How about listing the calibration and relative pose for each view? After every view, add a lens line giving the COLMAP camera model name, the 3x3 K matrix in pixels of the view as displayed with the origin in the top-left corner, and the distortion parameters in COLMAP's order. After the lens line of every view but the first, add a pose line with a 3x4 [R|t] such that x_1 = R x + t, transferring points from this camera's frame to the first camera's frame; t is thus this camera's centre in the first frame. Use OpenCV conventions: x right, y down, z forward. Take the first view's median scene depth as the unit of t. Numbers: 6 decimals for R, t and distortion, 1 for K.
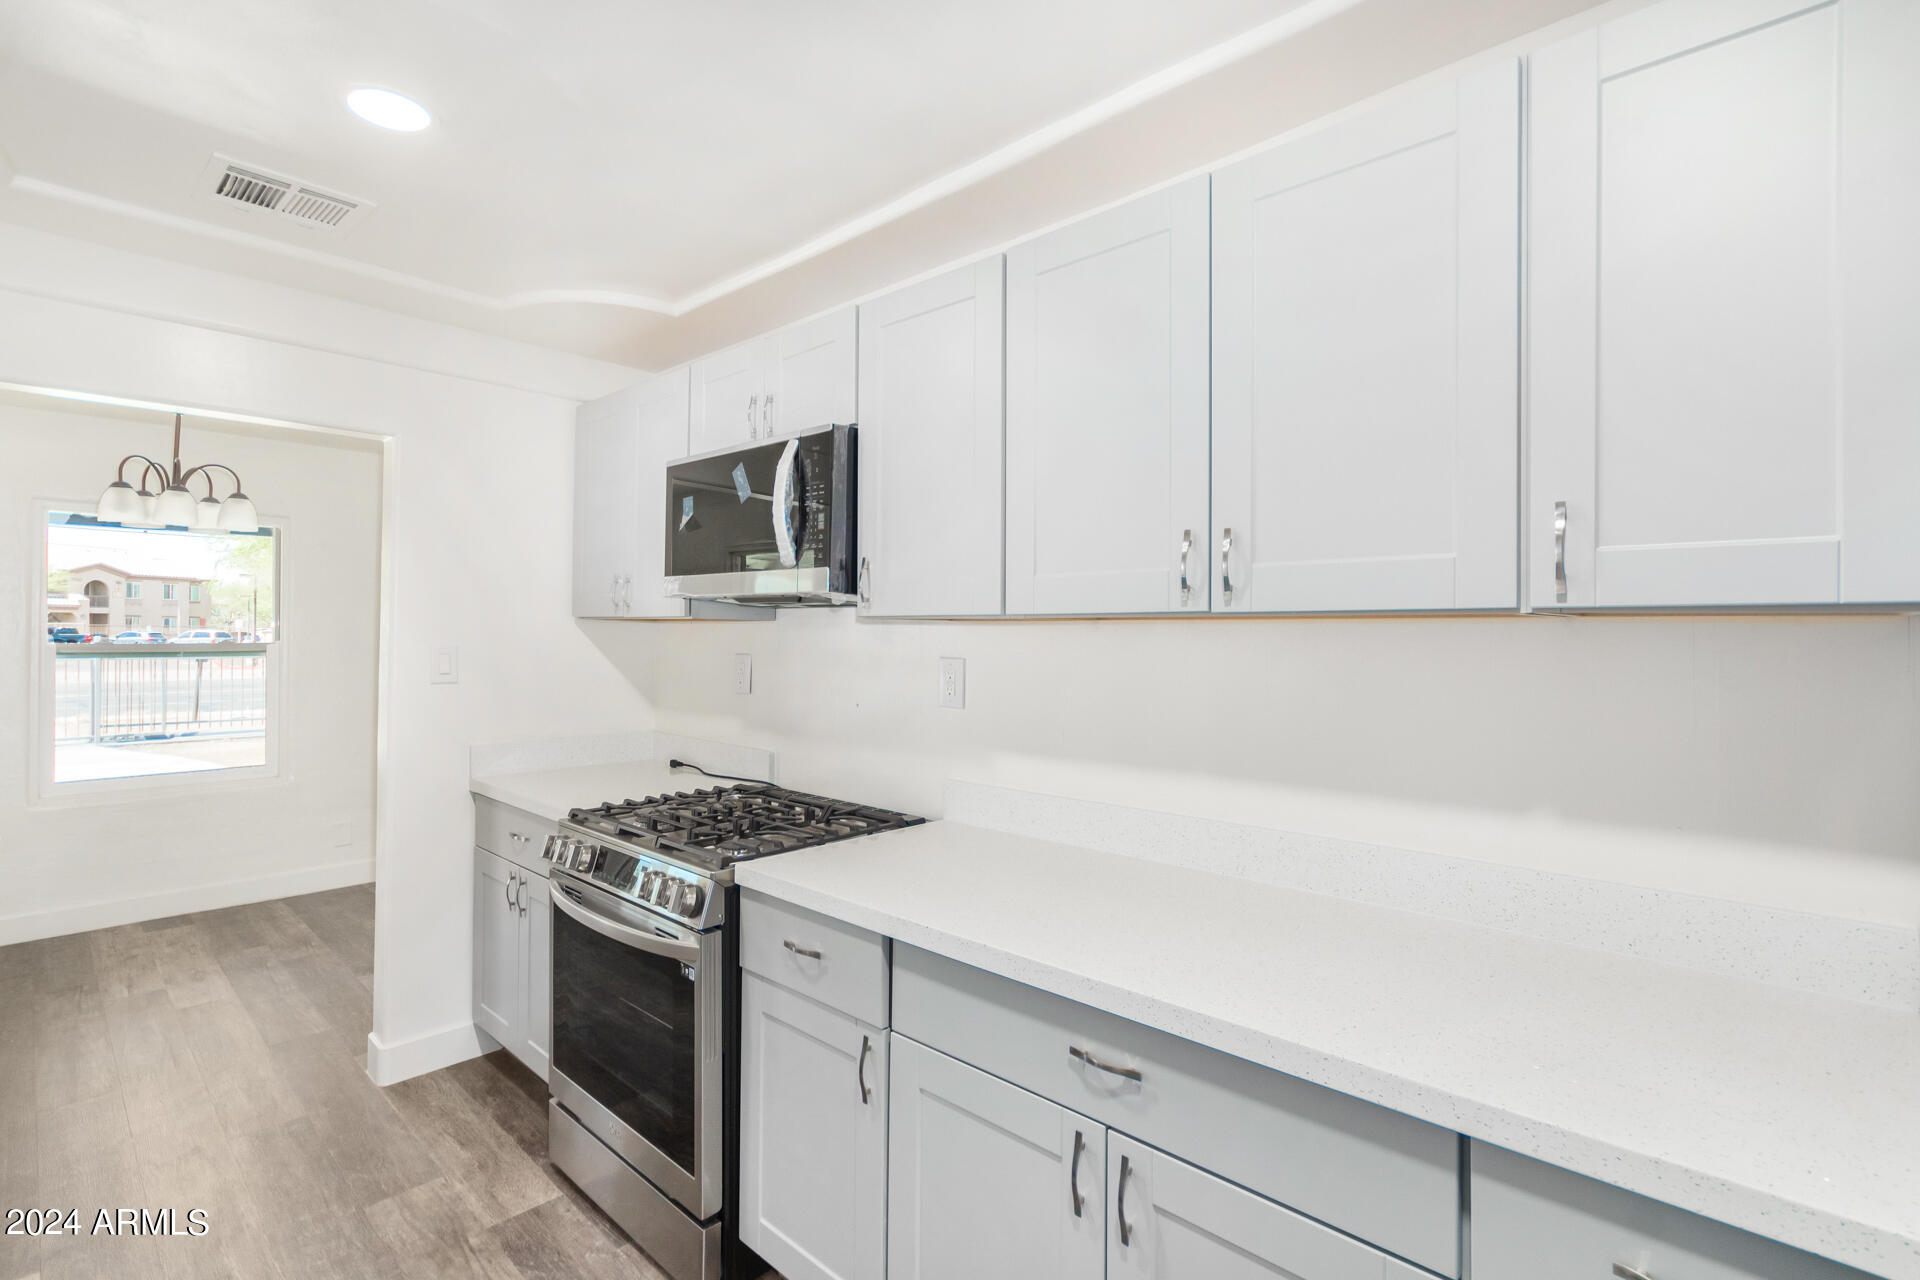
lens RADIAL K [[908.6, 0, 985.4], [0, 908.6, 652.5], [0, 0, 1]] dist [0.004951, -0.000036]
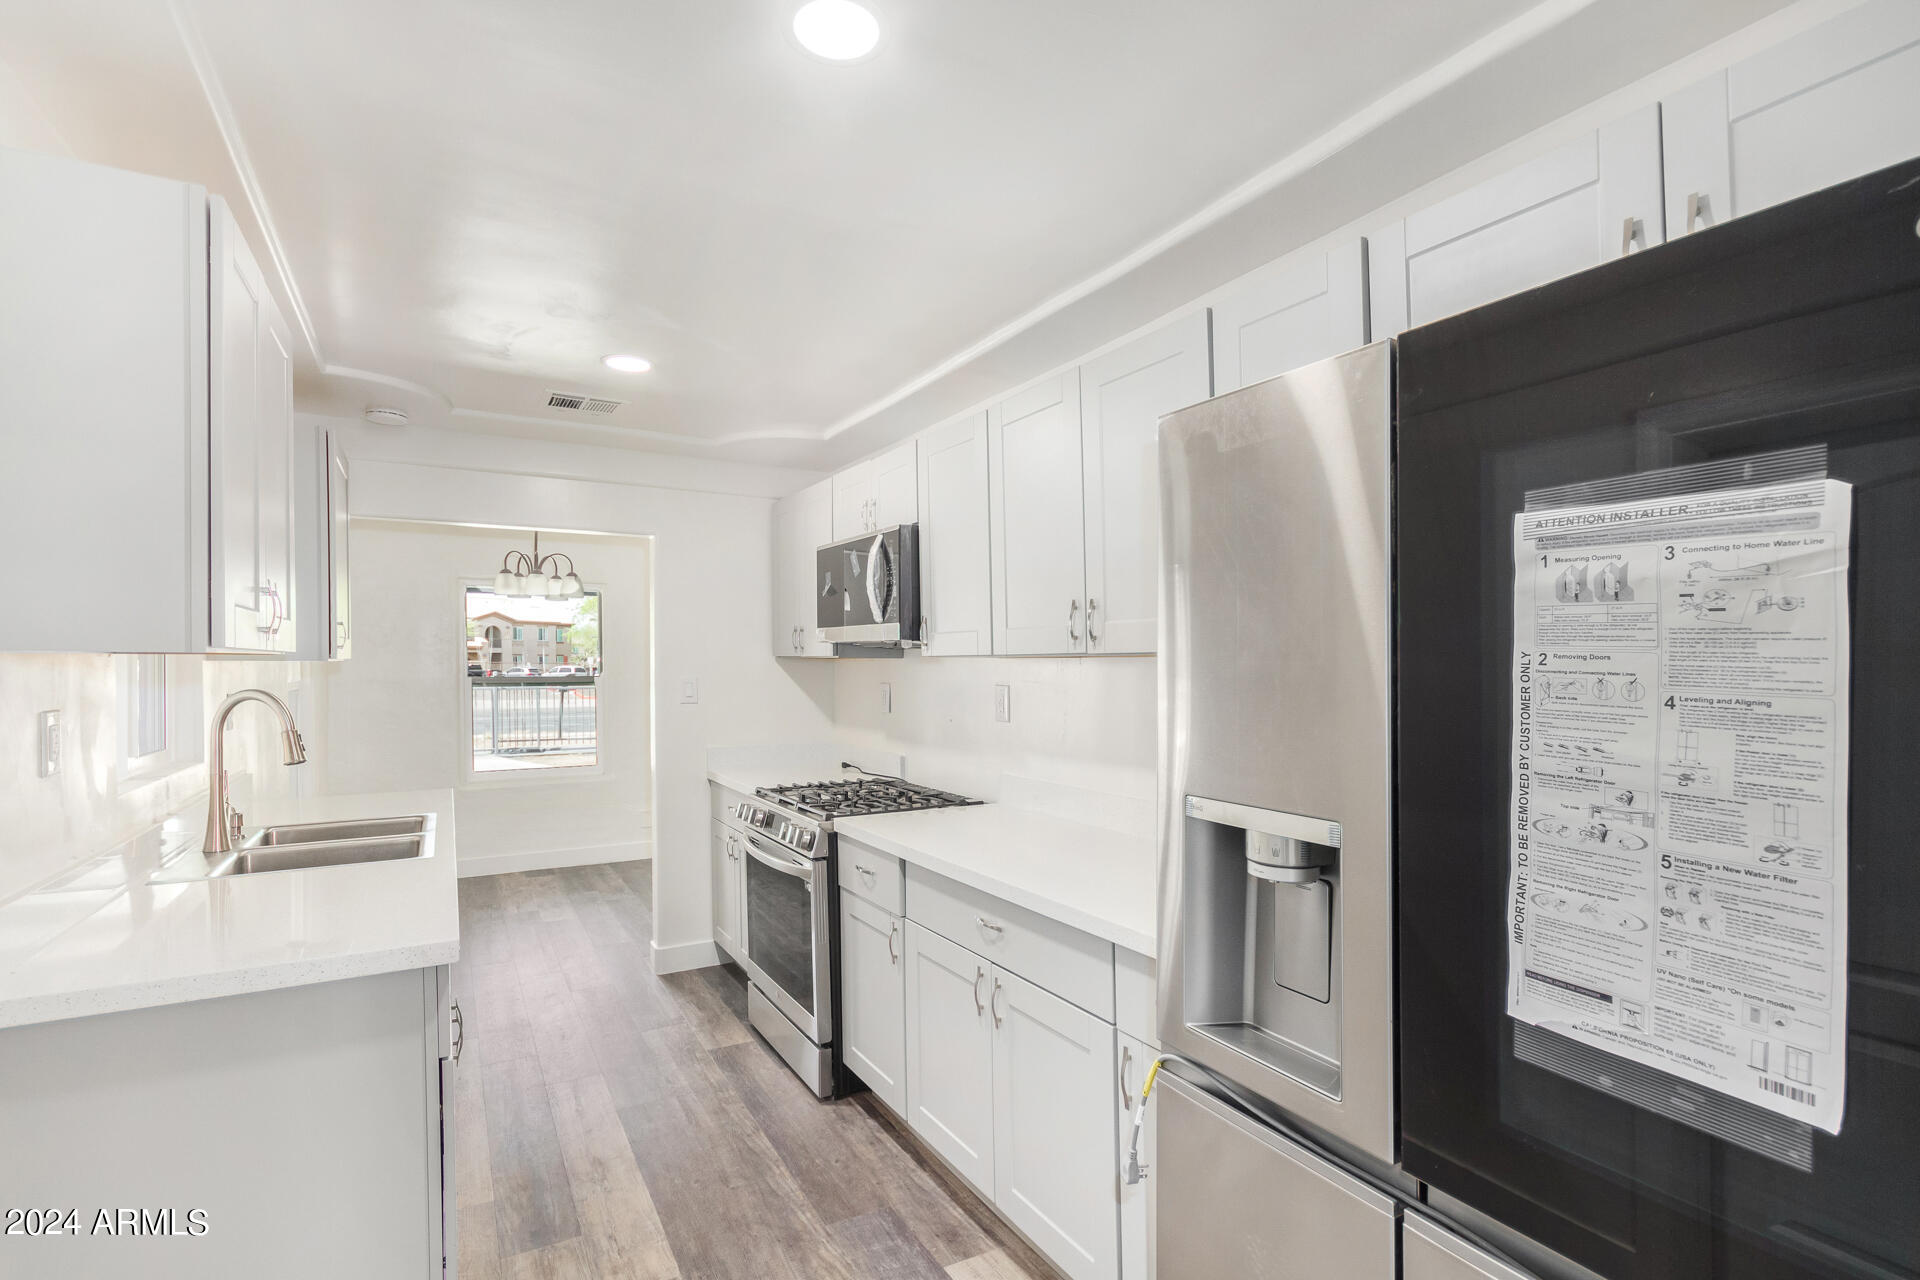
lens RADIAL K [[918.6, 0, 993.2], [0, 918.6, 722.6], [0, 0, 1]] dist [-0.002576, 0.000003]
pose [[0.962520, 0.010992, -0.270989, 0.303872], [0.000173, 0.999153, 0.041141, 0.004916], [0.271211, -0.039646, 0.961703, -0.314406]]
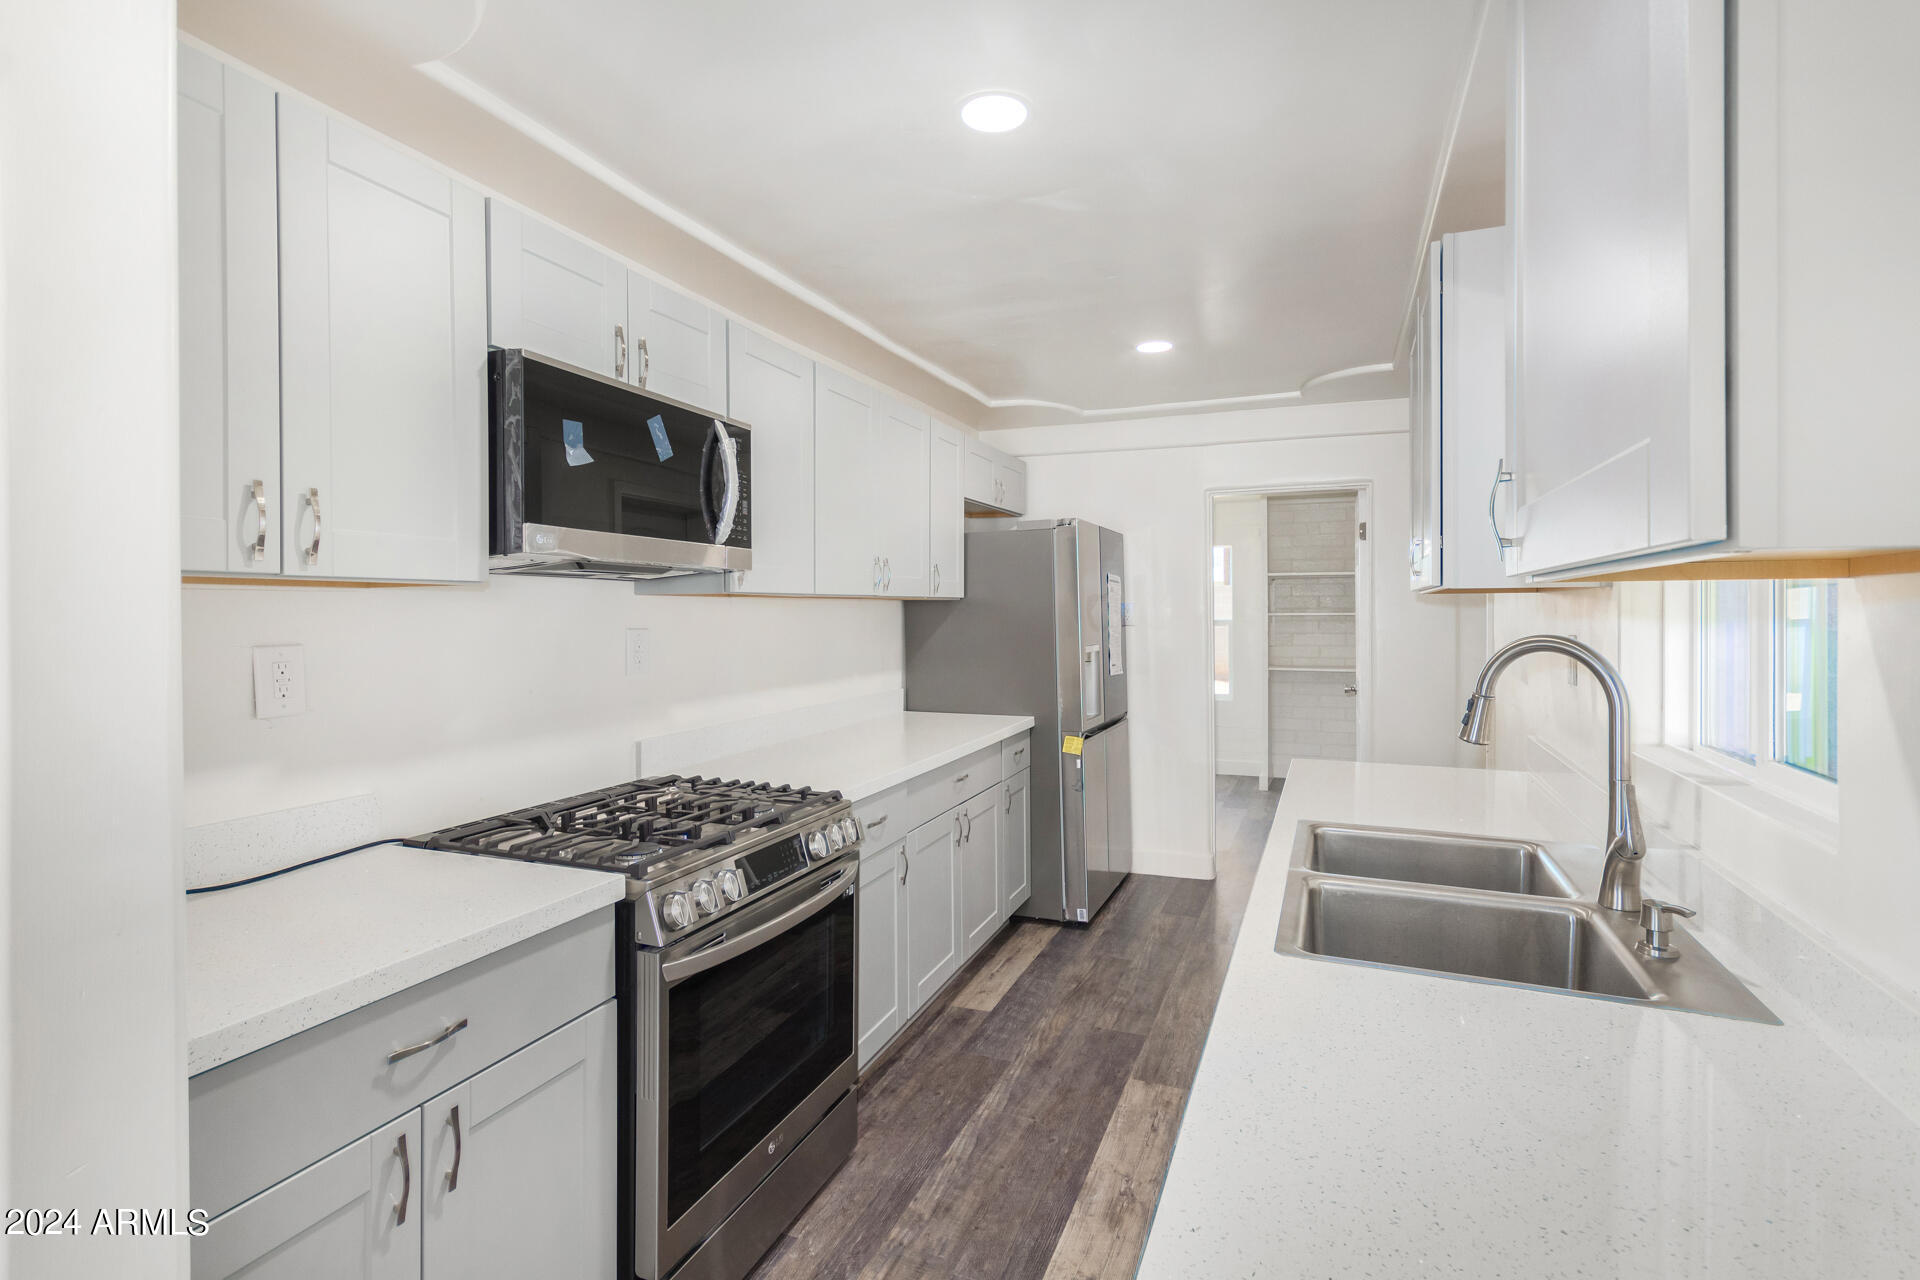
lens RADIAL K [[904.6, 0, 950.4], [0, 904.6, 632.9], [0, 0, 1]] dist [0.004507, 0.000332]
pose [[-0.349629, -0.037254, 0.936147, -1.135294], [0.010192, 0.998999, 0.043562, -0.029619], [-0.936833, 0.024772, -0.348900, 0.985130]]
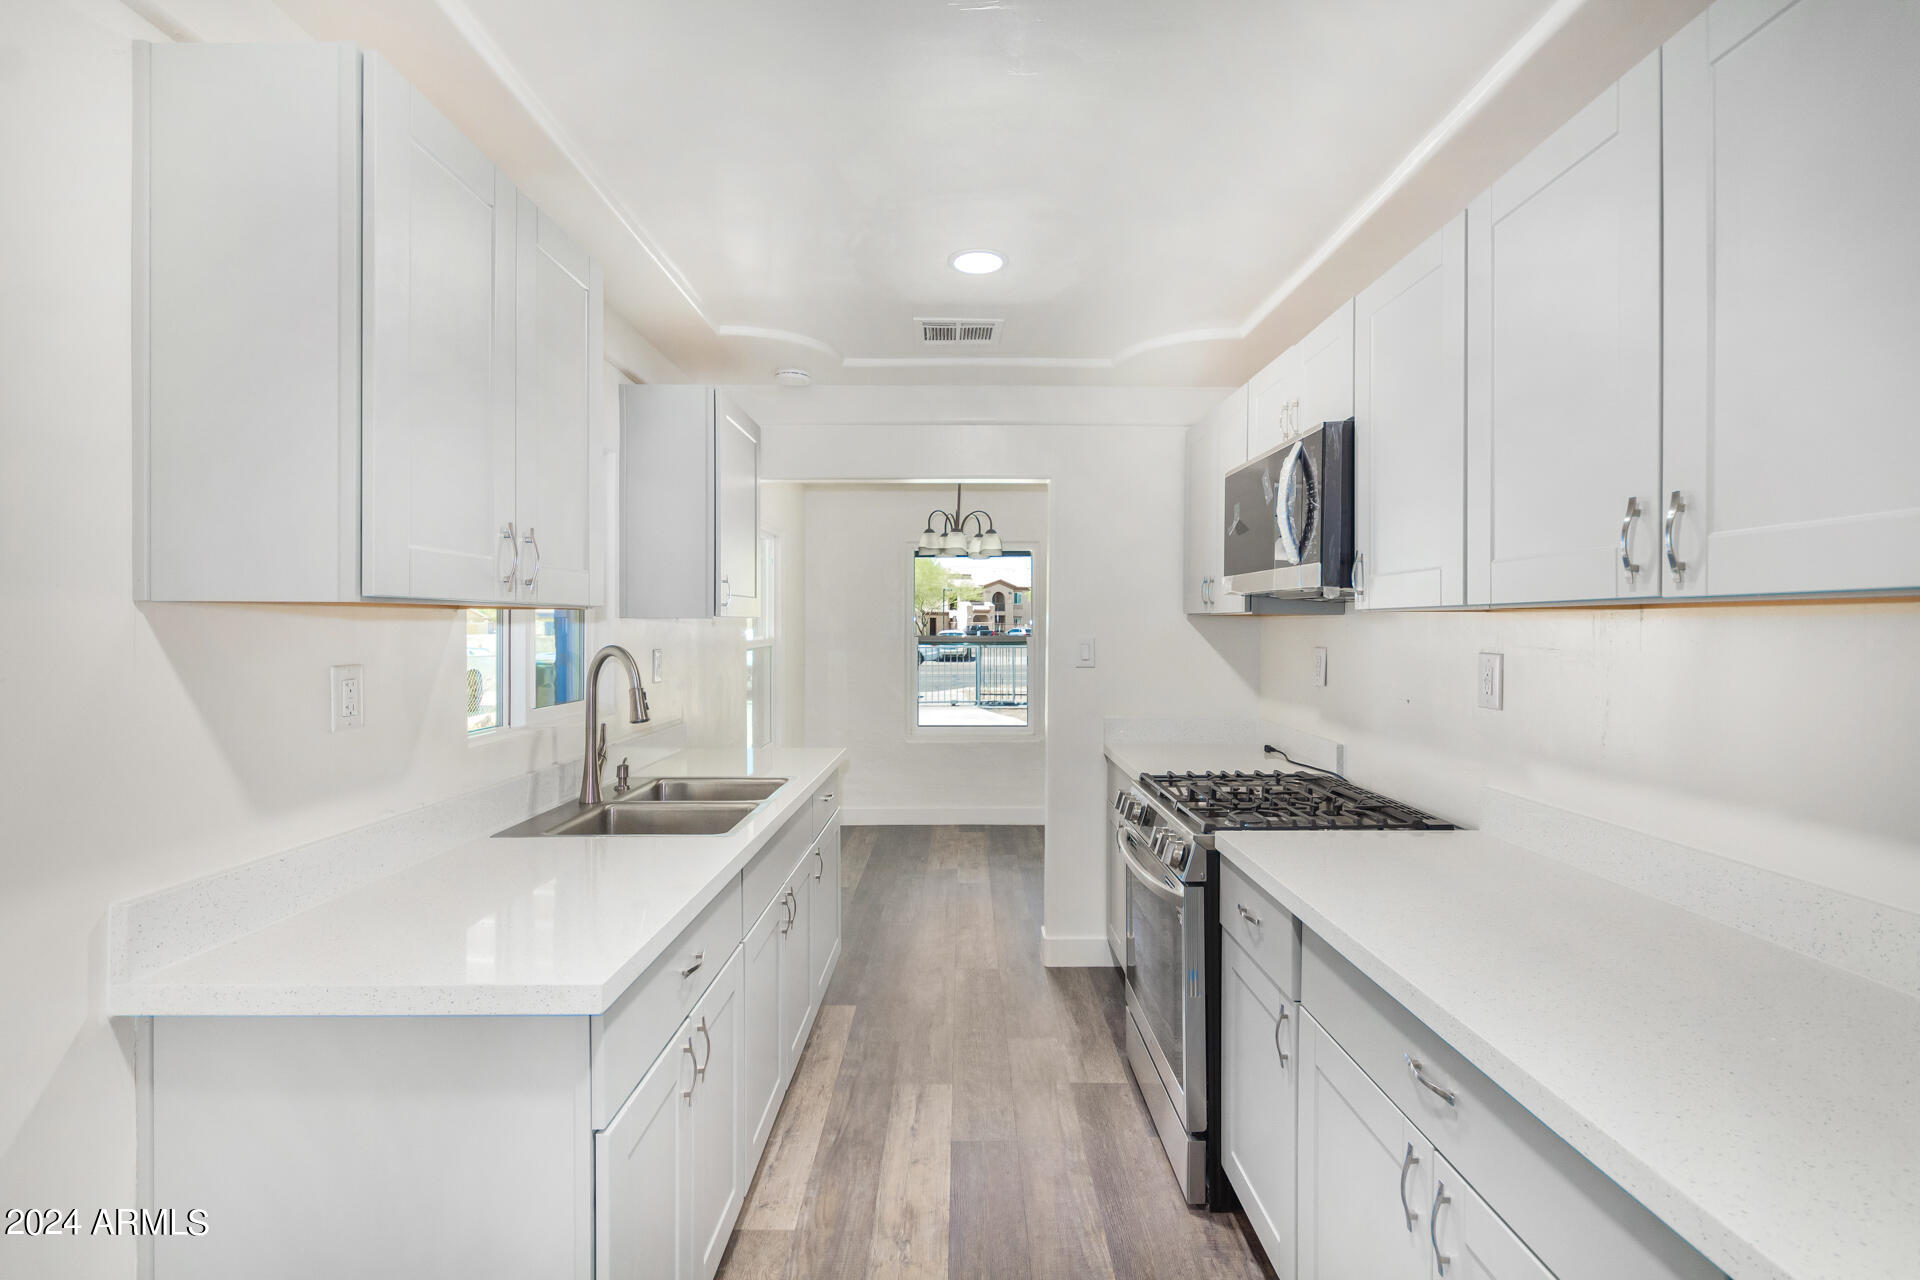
lens RADIAL K [[906.3, 0, 957.5], [0, 906.3, 668.2], [0, 0, 1]] dist [0.006382, 0.000383]
pose [[0.682496, 0.029112, -0.730310, 0.242730], [-0.012772, 0.999529, 0.027908, 0.002028], [0.730778, -0.009720, 0.682546, -0.001268]]
